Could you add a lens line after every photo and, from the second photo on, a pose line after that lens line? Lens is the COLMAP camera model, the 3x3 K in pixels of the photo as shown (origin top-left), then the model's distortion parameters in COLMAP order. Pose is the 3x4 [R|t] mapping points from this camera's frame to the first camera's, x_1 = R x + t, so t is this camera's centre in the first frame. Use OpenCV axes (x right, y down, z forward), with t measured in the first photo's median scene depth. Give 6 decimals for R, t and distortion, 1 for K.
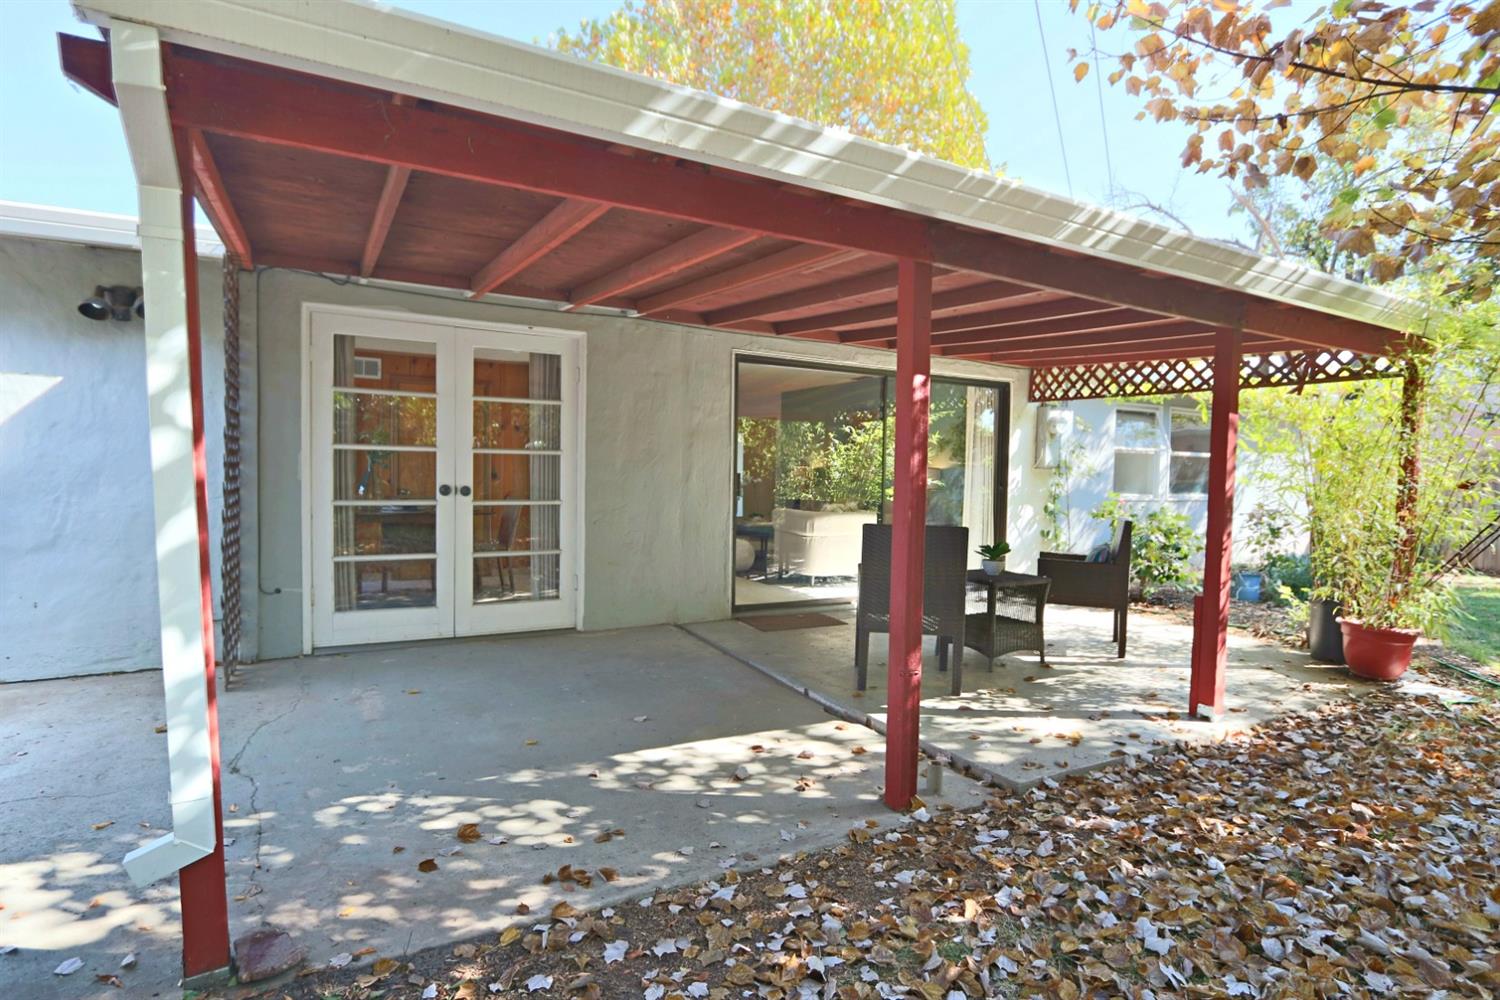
lens RADIAL K [[794.0, 0, 740.5], [0, 794.0, 503.6], [0, 0, 1]] dist [-0.017770, -0.001036]
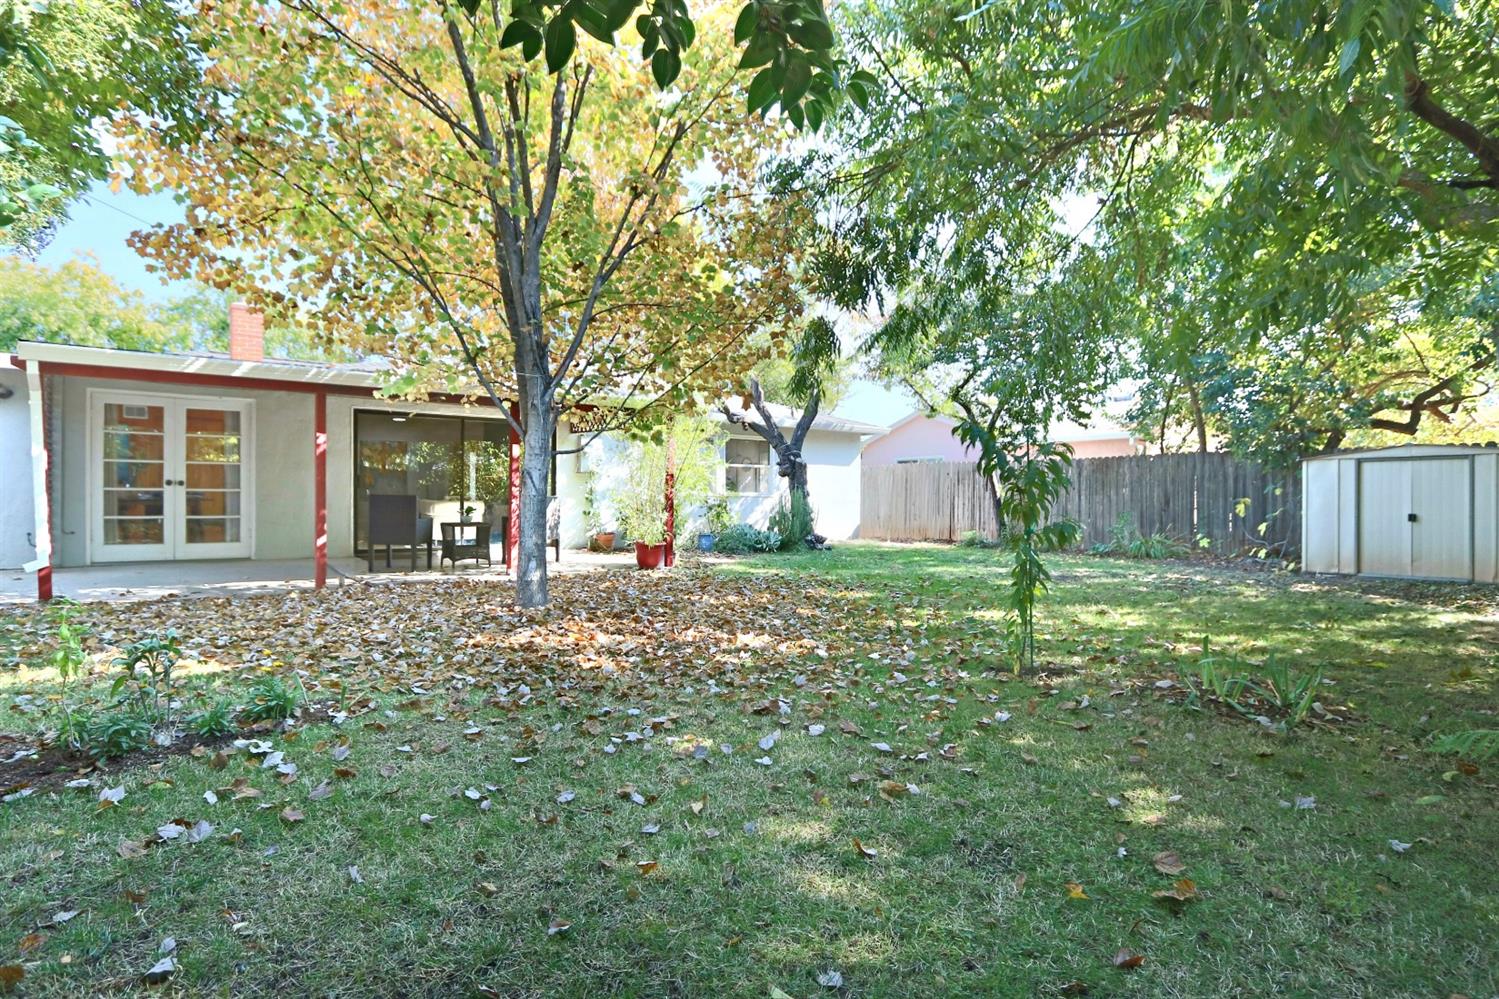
lens RADIAL K [[848.7, 0, 749.5], [0, 848.7, 499.5], [0, 0, 1]] dist [-0.002952, -0.000642]
pose [[0.990435, -0.008892, 0.137695, 0.699007], [0.013401, 0.999403, -0.031855, 0.102502], [-0.137330, 0.033396, 0.989962, -1.162222]]
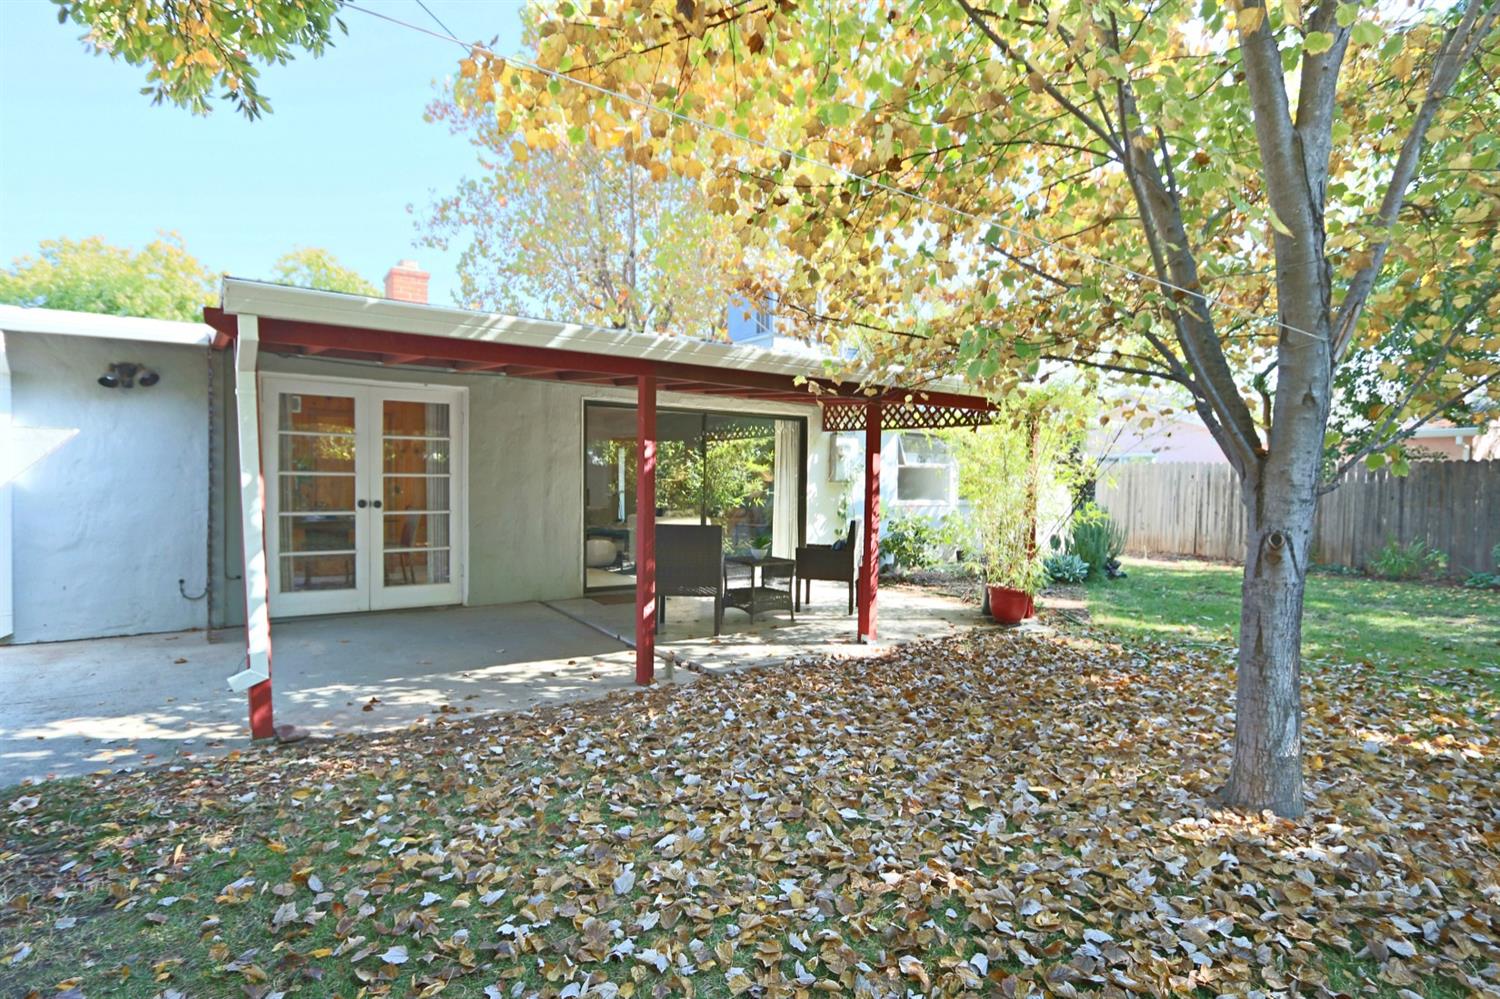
lens RADIAL K [[810.7, 0, 750.0], [0, 810.7, 499.5], [0, 0, 1]] dist [-0.010144, 0.000439]
pose [[0.993225, -0.008635, 0.115885, 0.126303], [0.010169, 0.999868, -0.012651, 0.000102], [-0.115761, 0.013743, 0.993182, -0.450105]]
